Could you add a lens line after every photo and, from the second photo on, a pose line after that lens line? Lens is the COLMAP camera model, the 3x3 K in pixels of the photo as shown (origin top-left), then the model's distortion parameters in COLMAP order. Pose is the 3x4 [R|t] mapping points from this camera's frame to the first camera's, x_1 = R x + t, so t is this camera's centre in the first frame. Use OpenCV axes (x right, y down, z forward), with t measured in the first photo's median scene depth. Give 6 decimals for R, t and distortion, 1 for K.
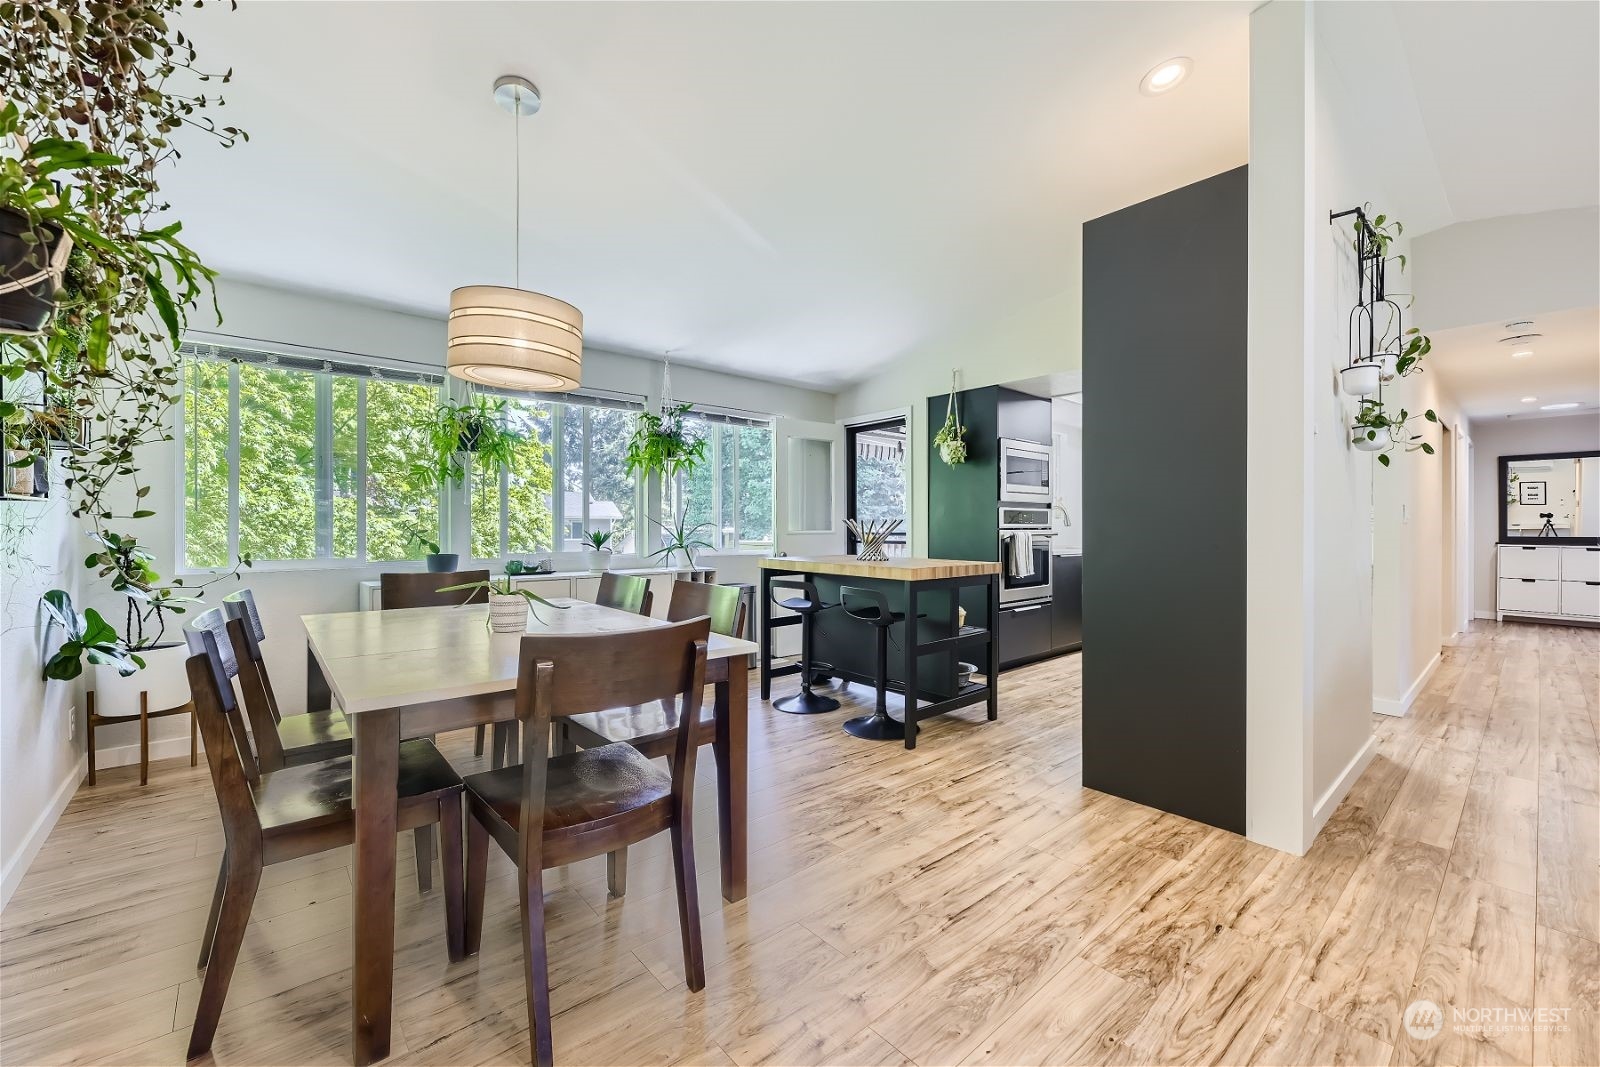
lens RADIAL K [[646.0, 0, 796.6], [0, 646.0, 530.9], [0, 0, 1]] dist [-0.002018, -0.000136]
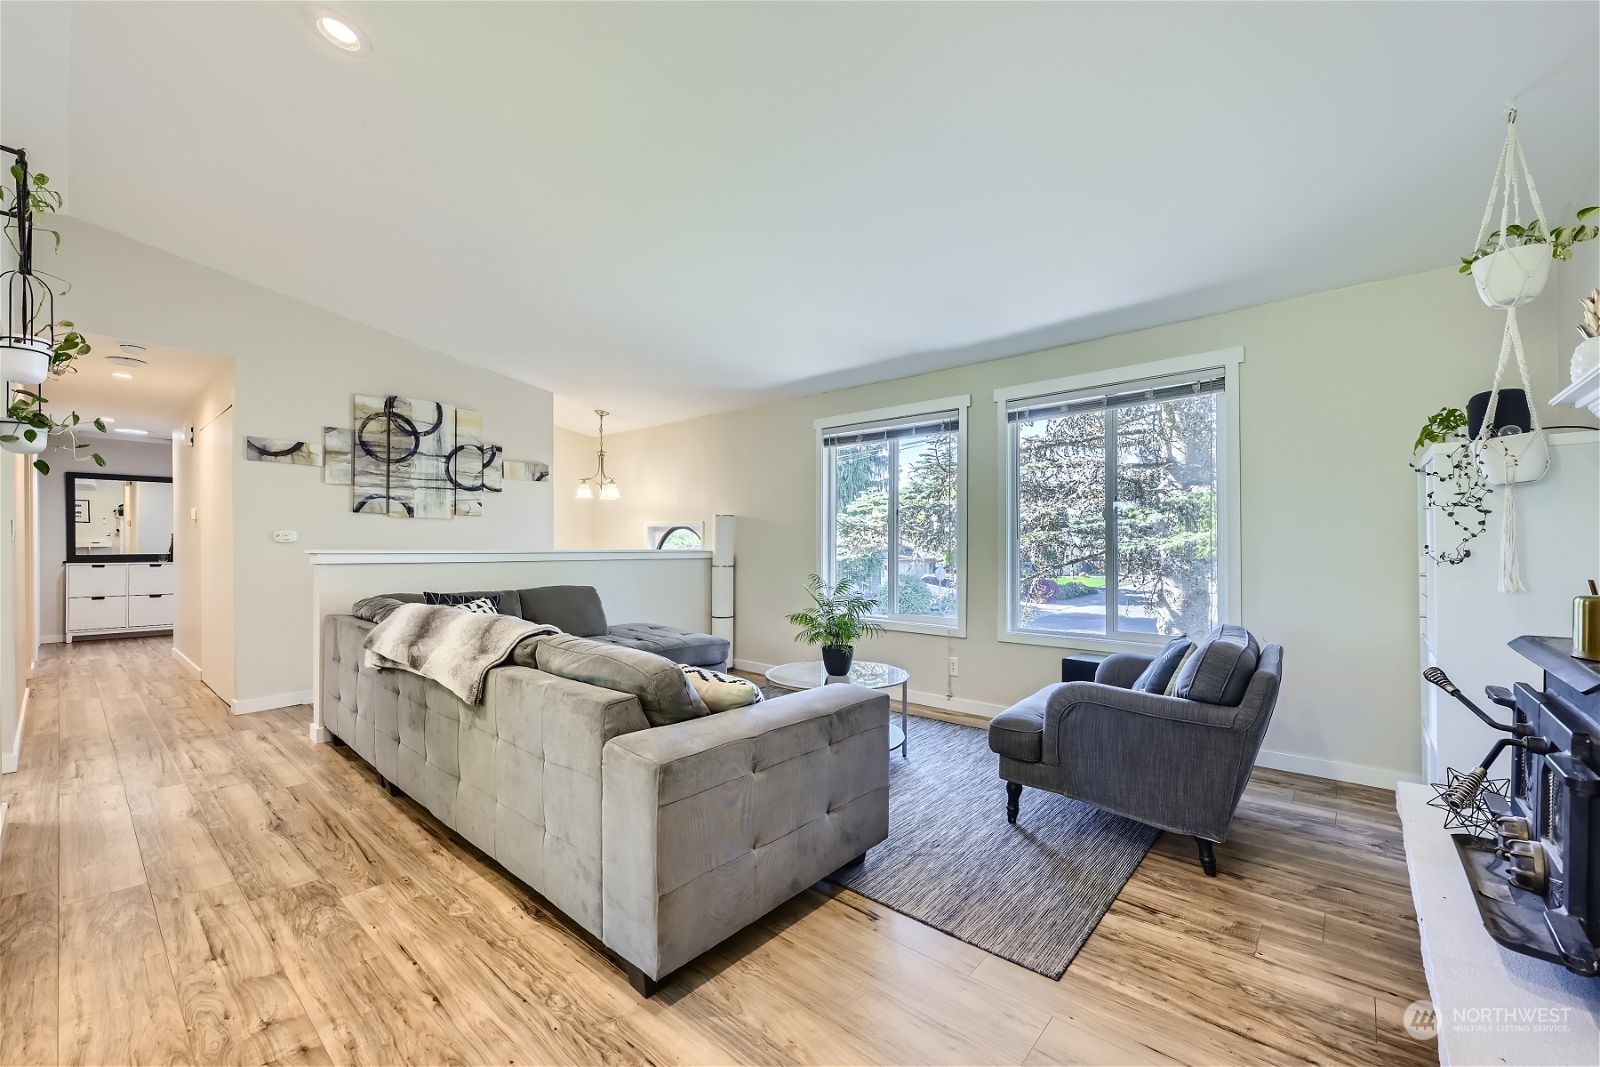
lens RADIAL K [[646.0, 0, 804.2], [0, 646.0, 544.7], [0, 0, 1]] dist [-0.002018, -0.000136]
pose [[-0.149925, -0.003008, 0.988693, -0.063674], [0.009510, 0.999945, 0.004485, -0.002586], [-0.988652, 0.010075, -0.149889, 0.136583]]
